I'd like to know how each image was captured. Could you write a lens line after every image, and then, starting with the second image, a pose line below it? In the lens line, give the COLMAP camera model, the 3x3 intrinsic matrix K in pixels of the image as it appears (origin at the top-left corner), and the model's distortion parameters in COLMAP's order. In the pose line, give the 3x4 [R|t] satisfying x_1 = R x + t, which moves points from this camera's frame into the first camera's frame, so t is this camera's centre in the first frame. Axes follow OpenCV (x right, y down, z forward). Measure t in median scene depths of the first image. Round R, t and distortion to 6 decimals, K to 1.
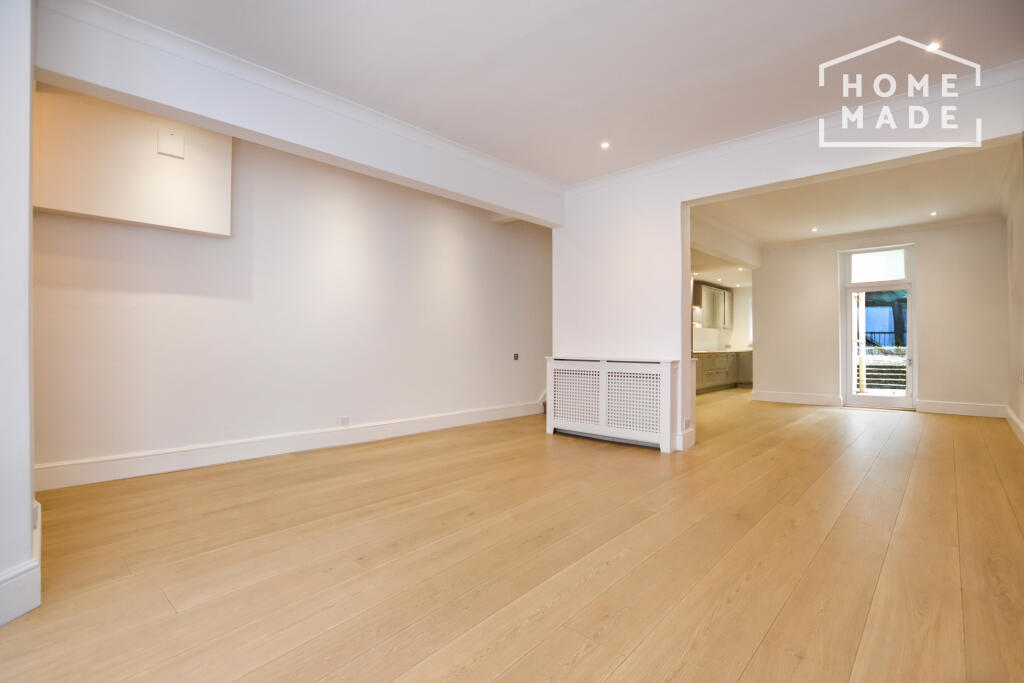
lens RADIAL K [[462.9, 0, 511.9], [0, 462.9, 343.0], [0, 0, 1]] dist [-0.000471, 0.000008]
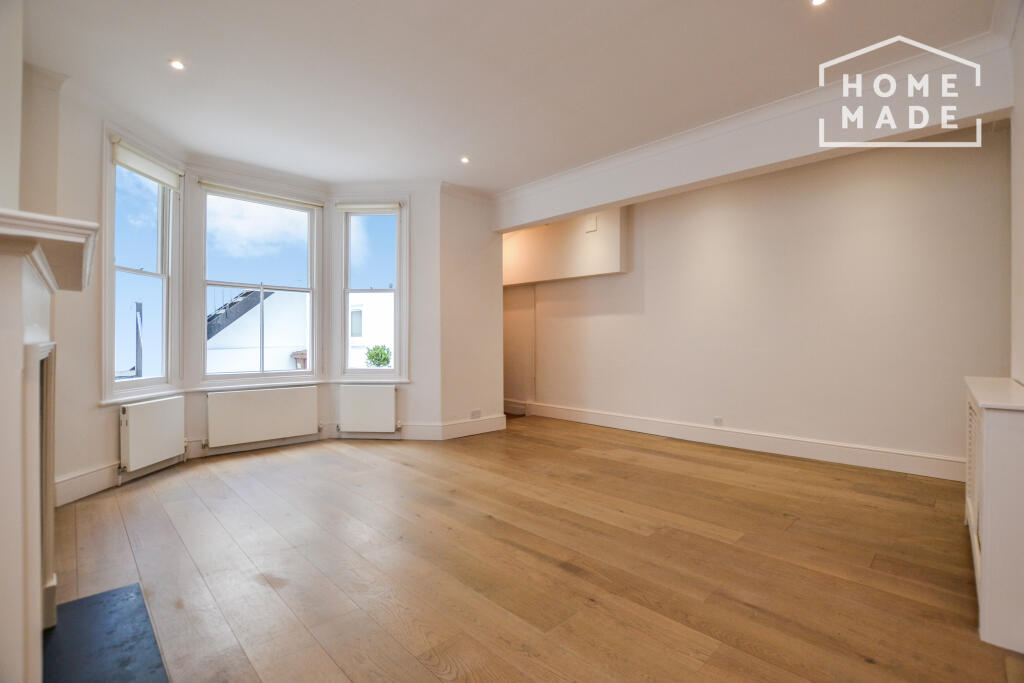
lens RADIAL K [[462.9, 0, 512.3], [0, 462.9, 338.6], [0, 0, 1]] dist [-0.000471, 0.000008]
pose [[-0.008232, -0.002325, -0.999963, 0.681233], [0.003274, 0.999992, -0.002352, -0.016257], [0.999961, -0.003293, -0.008225, 0.550888]]
